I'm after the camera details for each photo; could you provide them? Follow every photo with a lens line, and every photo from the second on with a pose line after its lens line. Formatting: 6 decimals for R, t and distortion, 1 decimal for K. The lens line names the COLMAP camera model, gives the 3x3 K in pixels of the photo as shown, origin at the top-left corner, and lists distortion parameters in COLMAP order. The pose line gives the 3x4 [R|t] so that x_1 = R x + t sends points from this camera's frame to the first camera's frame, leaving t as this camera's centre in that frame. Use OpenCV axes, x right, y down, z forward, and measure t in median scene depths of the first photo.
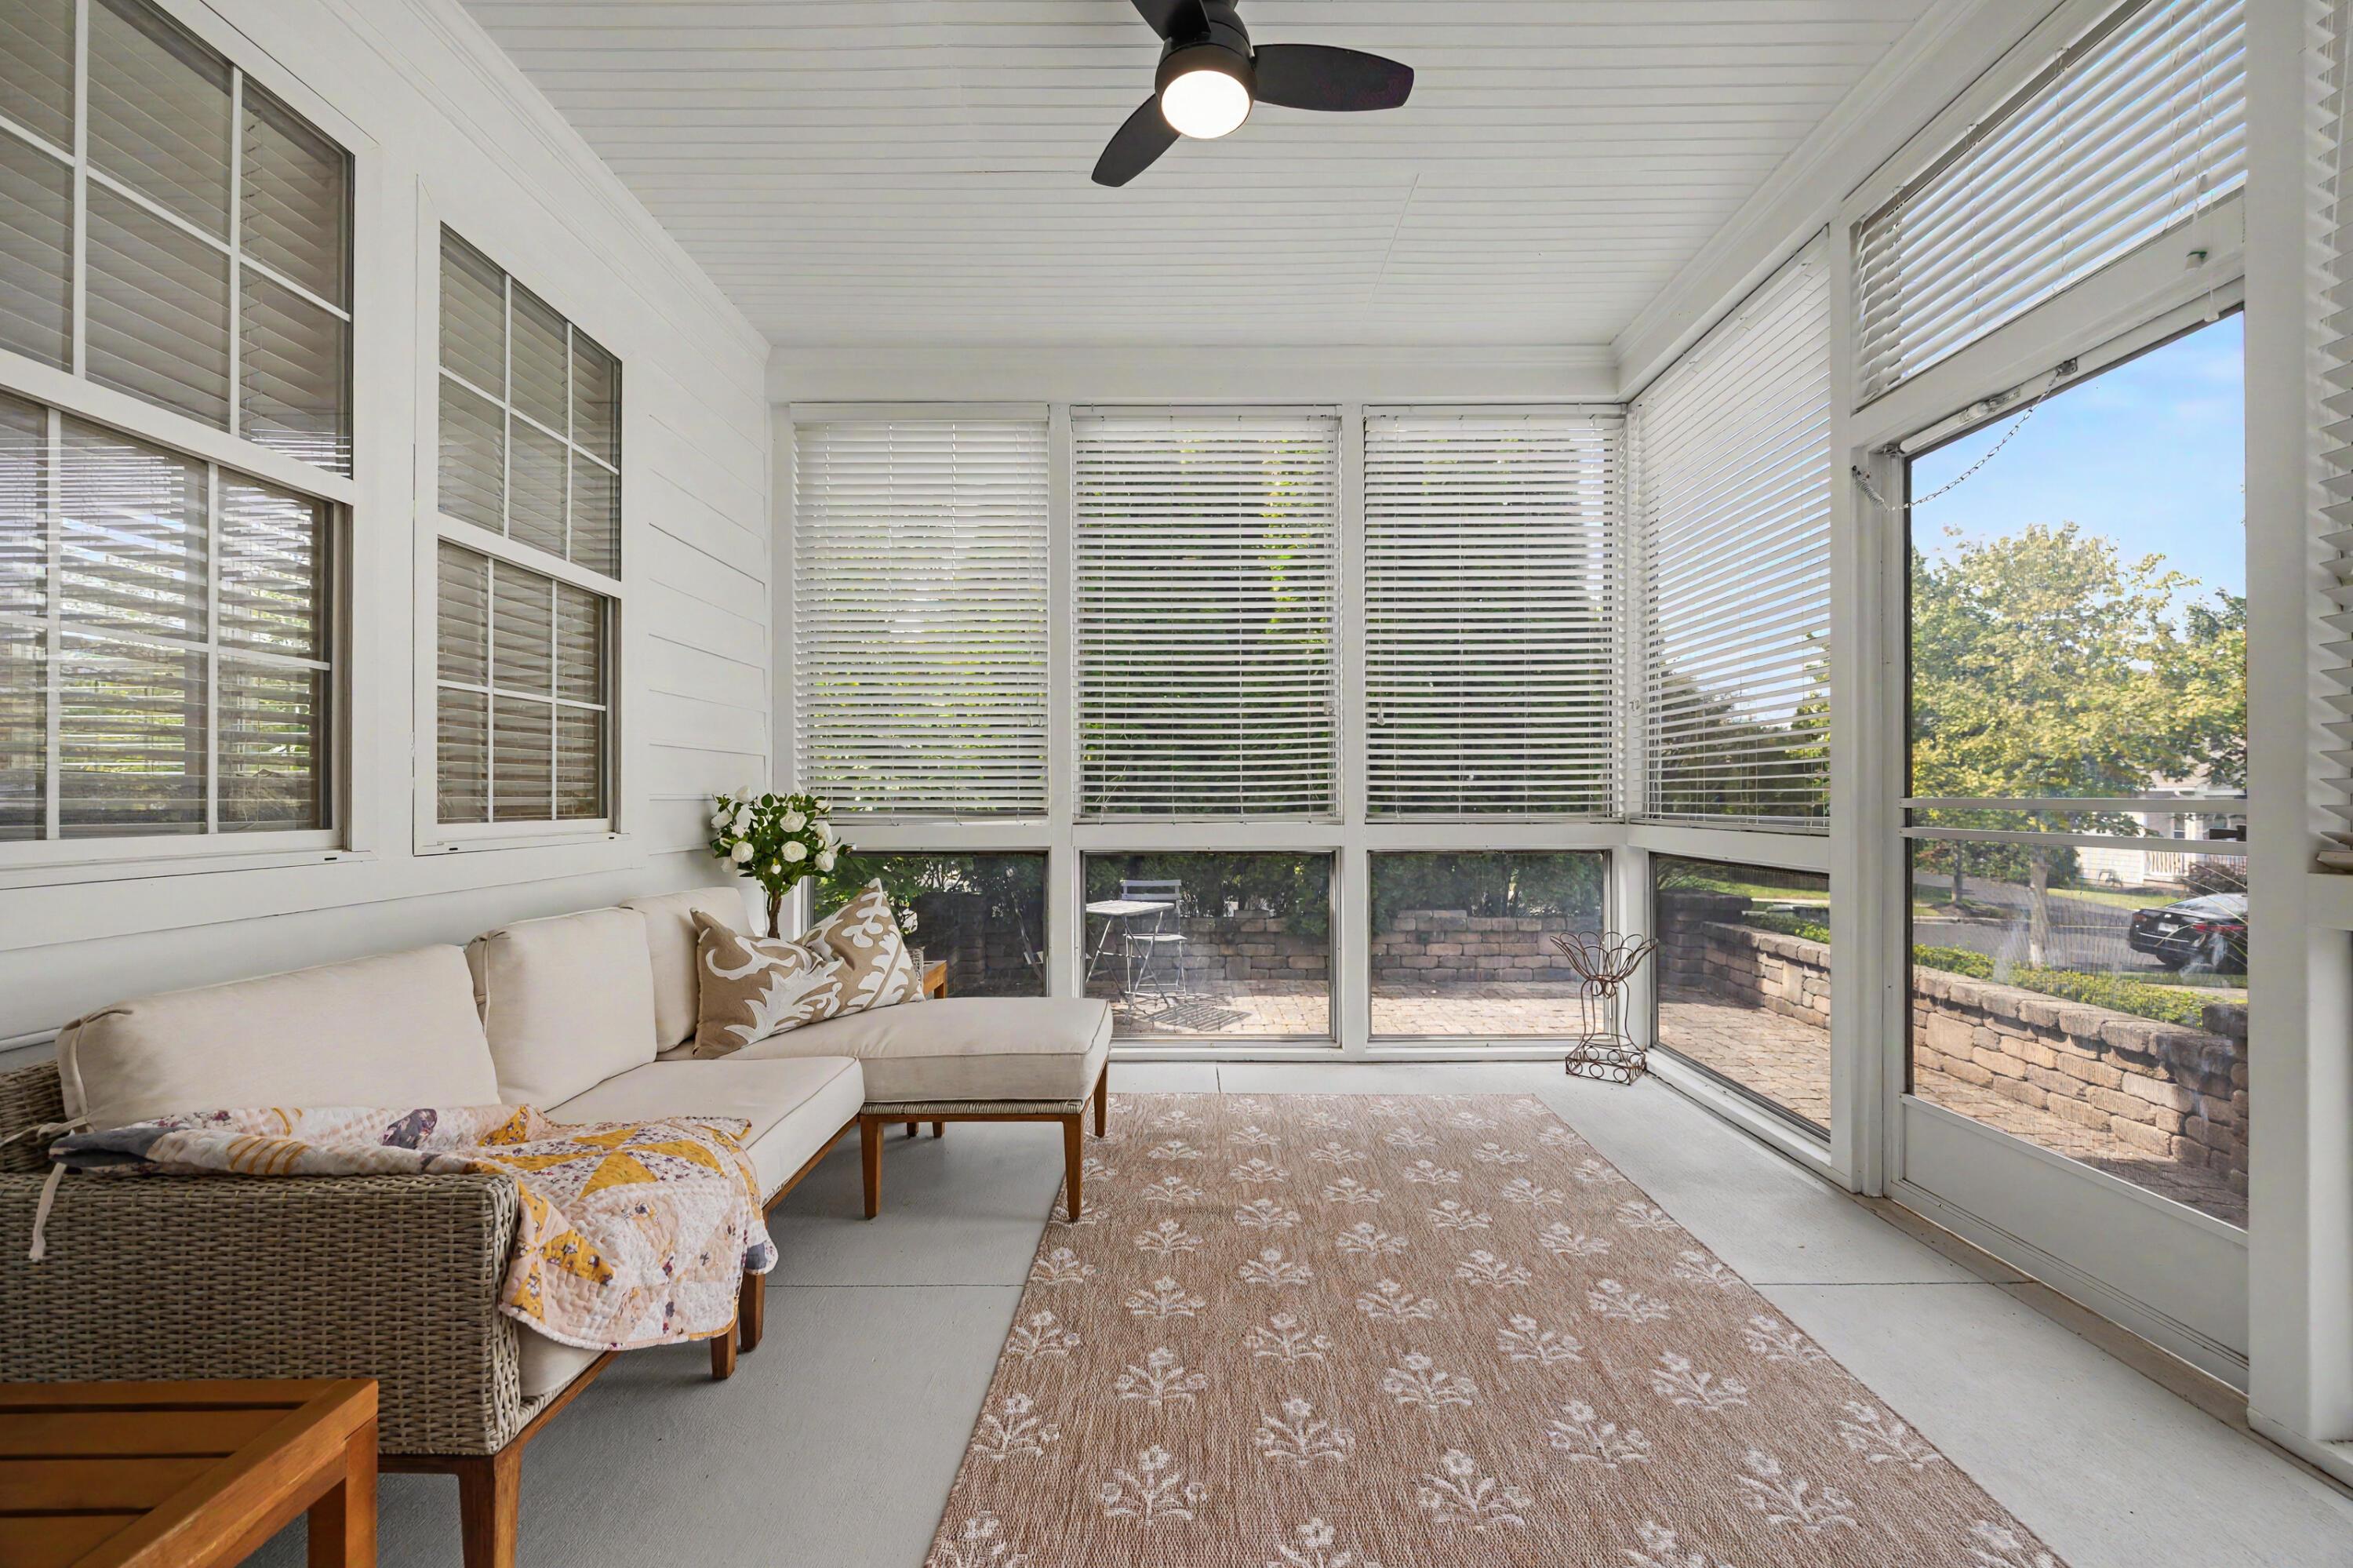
lens RADIAL K [[907.8, 0, 1172.3], [0, 907.8, 798.4], [0, 0, 1]] dist [-0.005681, 0.000353]
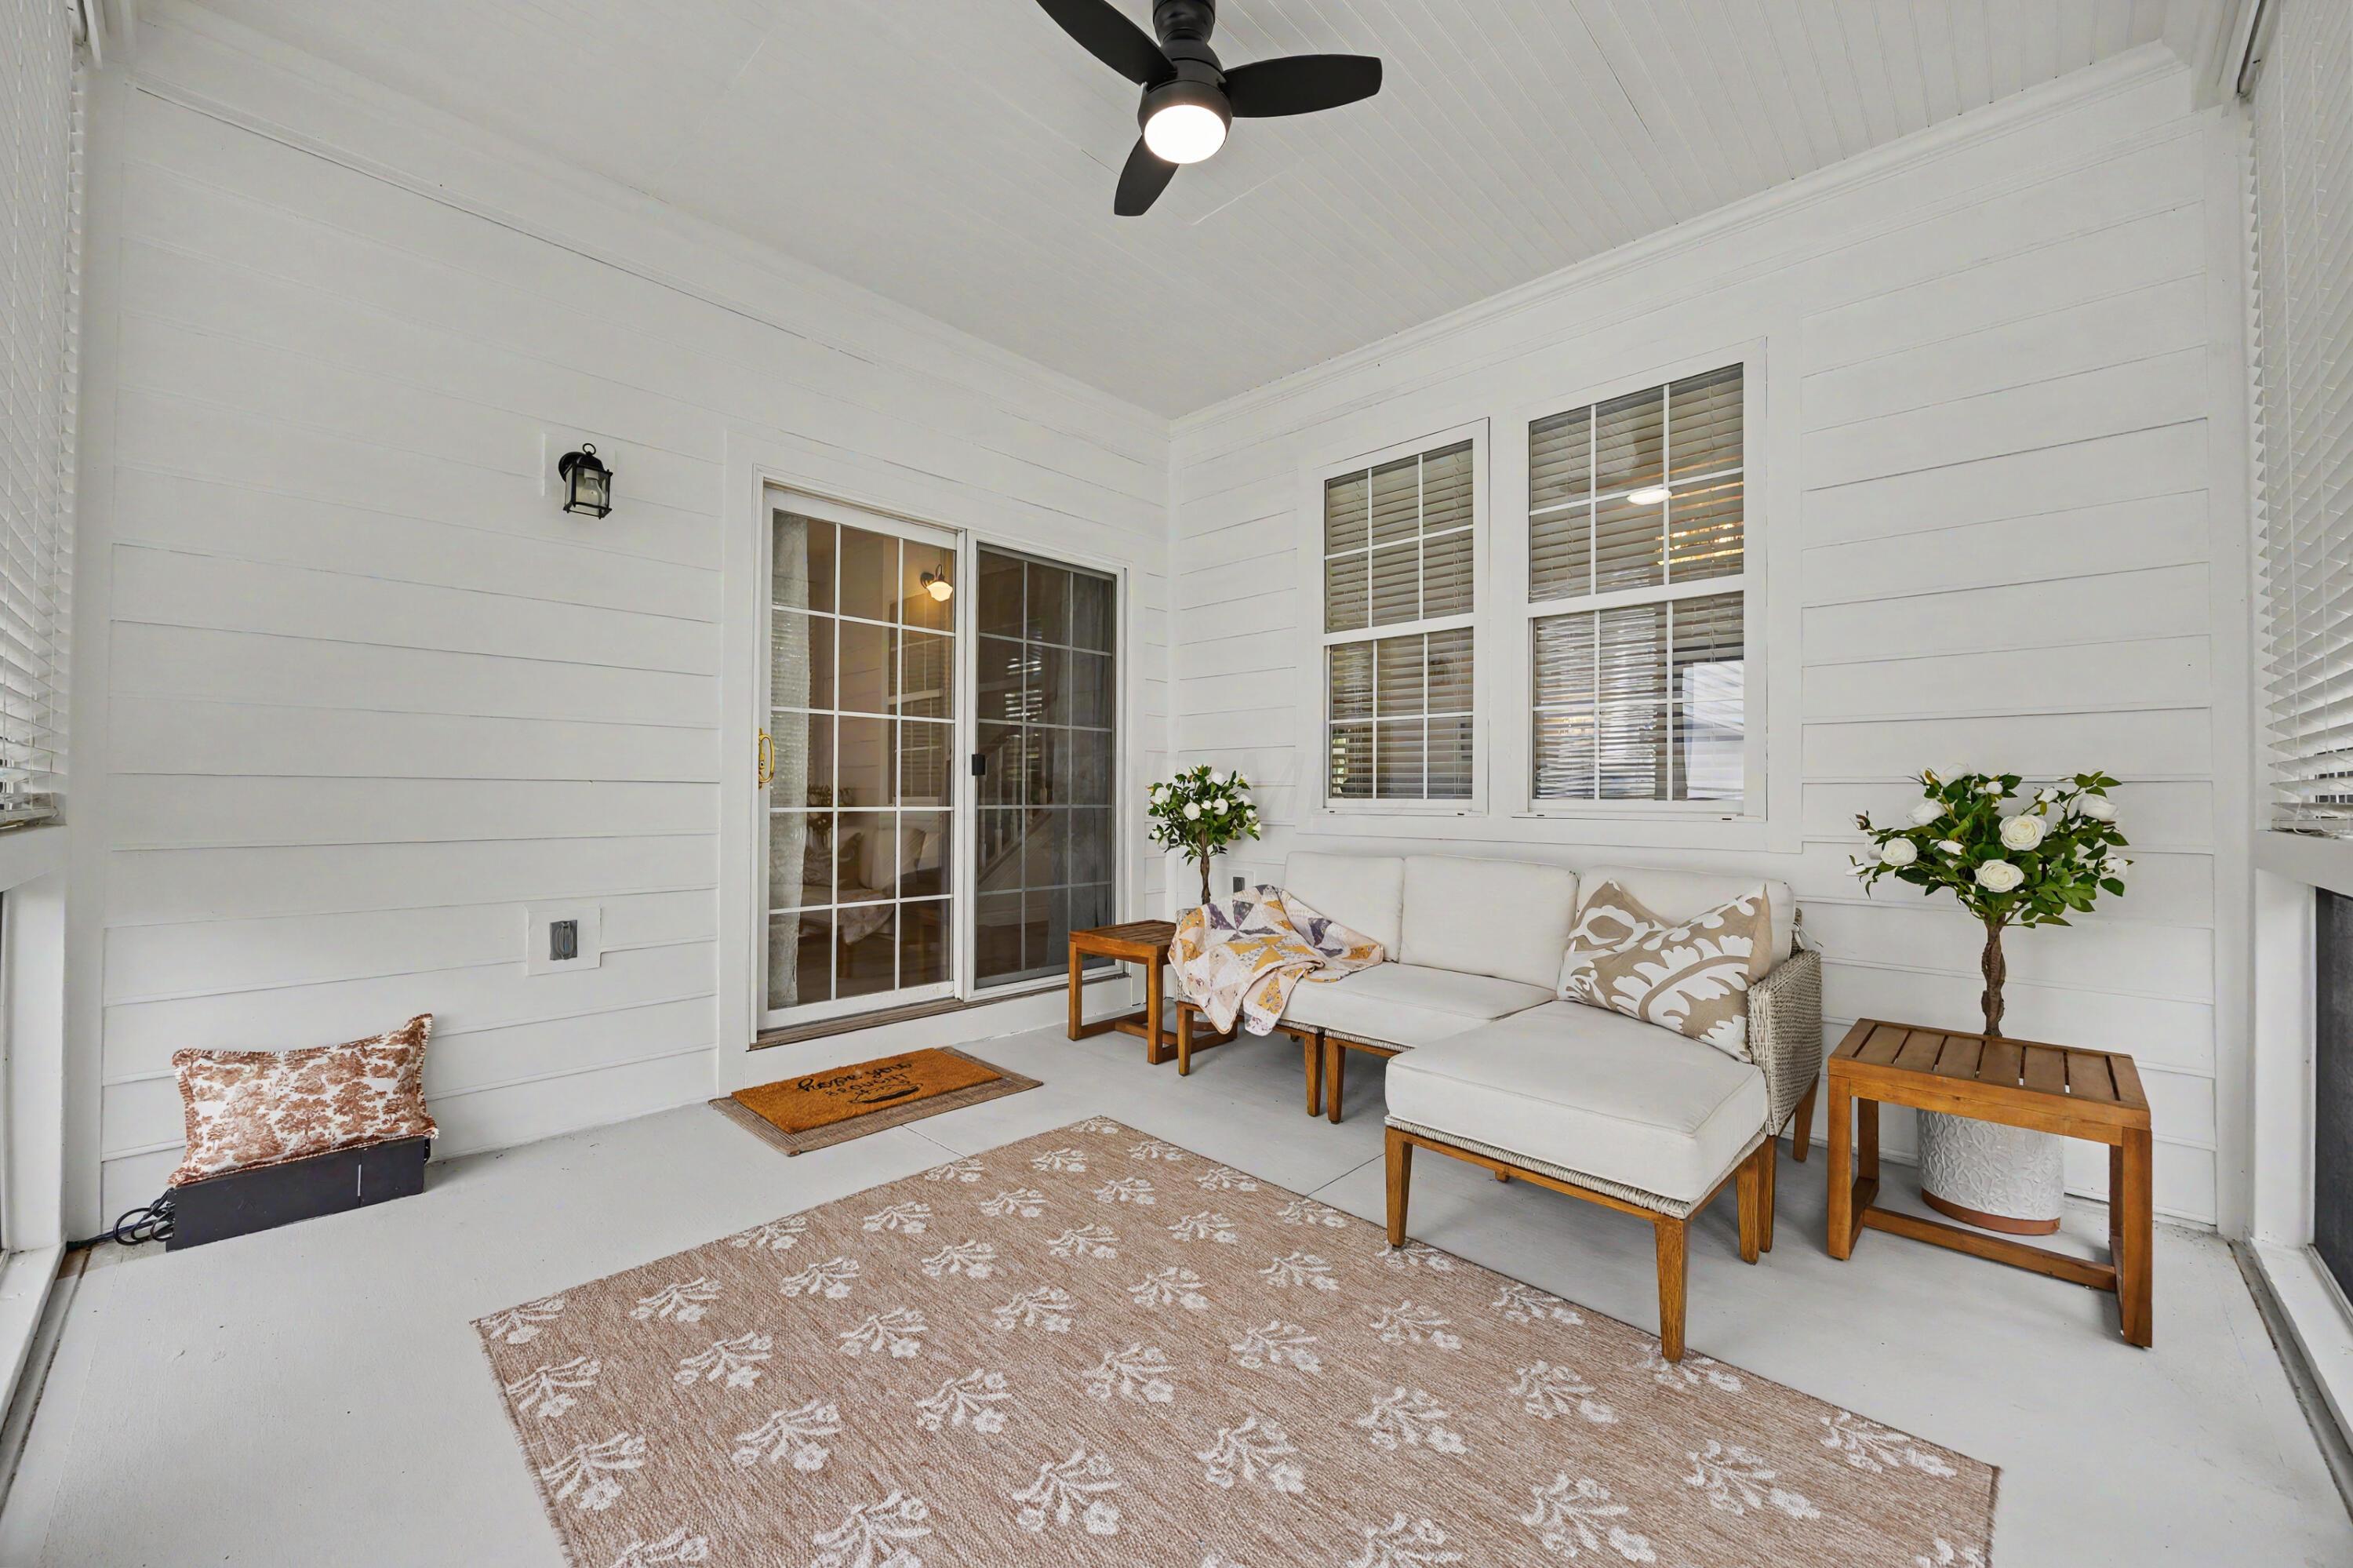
lens RADIAL K [[907.8, 0, 1178.3], [0, 907.8, 787.2], [0, 0, 1]] dist [-0.005681, 0.000353]
pose [[-0.676391, -0.008460, -0.736495, 0.650502], [-0.005988, 0.999964, -0.005988, 0.017825], [0.736519, 0.000360, -0.676417, 1.348431]]
